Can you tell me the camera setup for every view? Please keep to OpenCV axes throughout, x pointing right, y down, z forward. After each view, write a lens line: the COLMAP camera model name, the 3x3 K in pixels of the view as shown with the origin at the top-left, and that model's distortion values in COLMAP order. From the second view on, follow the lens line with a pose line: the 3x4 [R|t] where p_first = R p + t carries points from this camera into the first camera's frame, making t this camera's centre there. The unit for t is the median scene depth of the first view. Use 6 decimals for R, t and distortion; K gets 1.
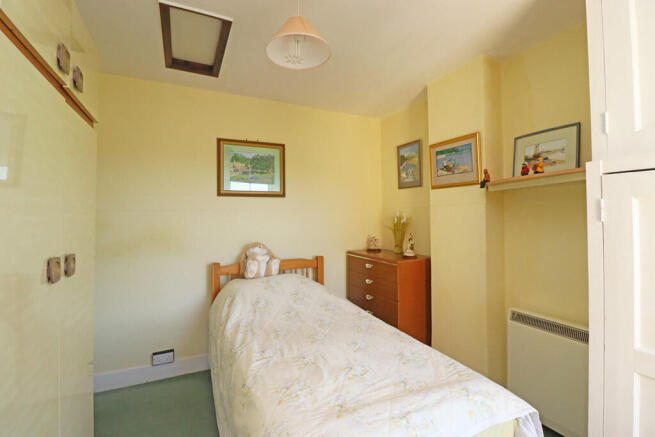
lens RADIAL K [[304.8, 0, 327.6], [0, 304.8, 216.8], [0, 0, 1]] dist [-0.004439, -0.000590]
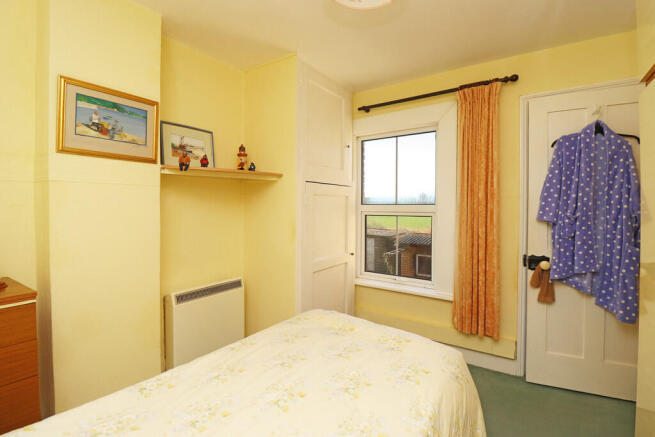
lens RADIAL K [[304.8, 0, 328.4], [0, 304.8, 214.9], [0, 0, 1]] dist [-0.004439, -0.000590]
pose [[-0.497193, -0.025655, 0.867261, -0.460825], [-0.003924, 0.999619, 0.027321, 0.011276], [-0.867631, 0.010180, -0.497104, 0.945183]]
